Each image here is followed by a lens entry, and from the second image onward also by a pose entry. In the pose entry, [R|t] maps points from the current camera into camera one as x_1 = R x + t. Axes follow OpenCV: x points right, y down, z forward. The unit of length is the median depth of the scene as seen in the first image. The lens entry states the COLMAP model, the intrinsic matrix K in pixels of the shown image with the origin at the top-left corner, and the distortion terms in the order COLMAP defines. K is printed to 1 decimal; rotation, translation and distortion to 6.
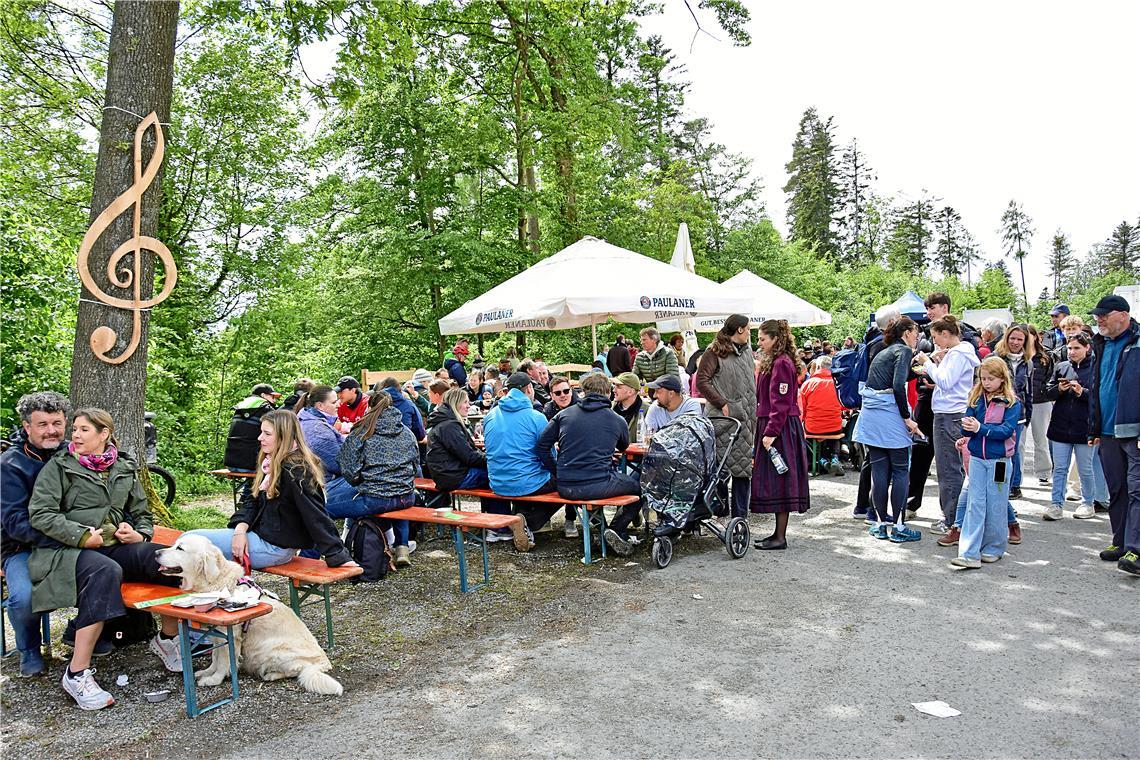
lens RADIAL K [[1083.4, 0, 570.0], [0, 1083.4, 380.0], [0, 0, 1]] dist [-0.203946, 0.352774]
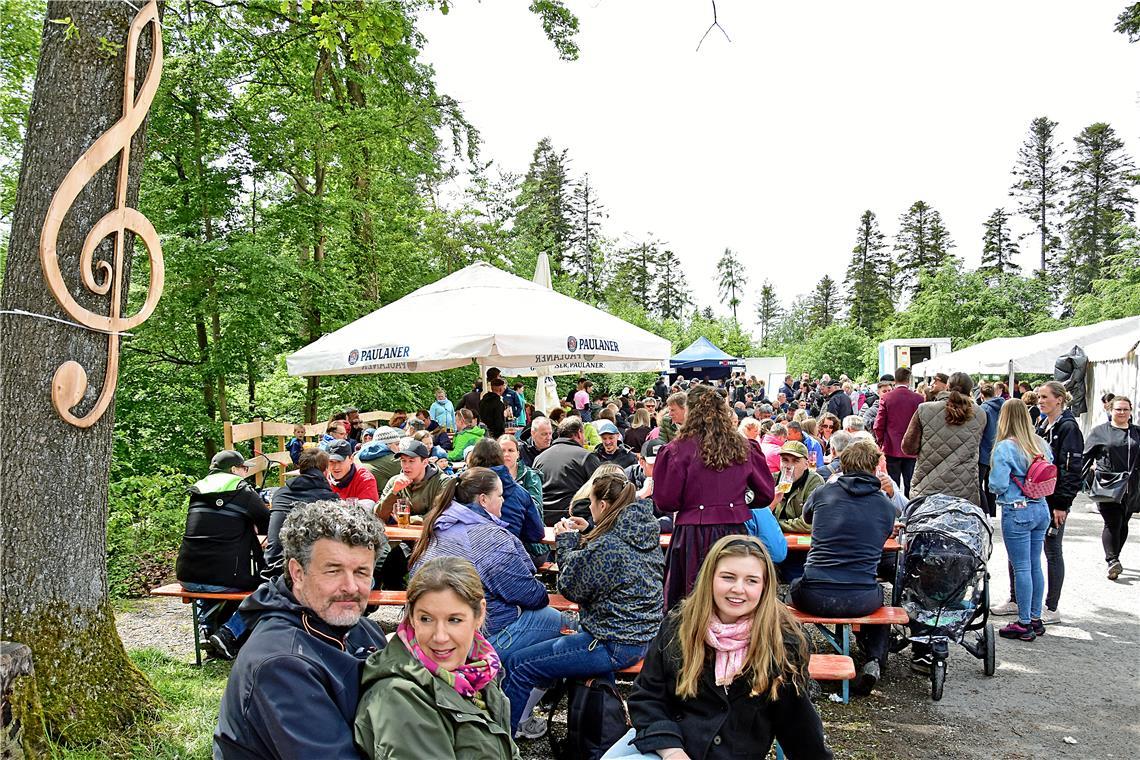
lens RADIAL K [[1083.4, 0, 570.0], [0, 1083.4, 380.0], [0, 0, 1]] dist [-0.203946, 0.352774]
pose [[0.900353, 0.014119, 0.434930, -0.226766], [0.001477, 0.999369, -0.035500, -0.010289], [-0.435157, 0.032605, 0.899764, 0.192050]]
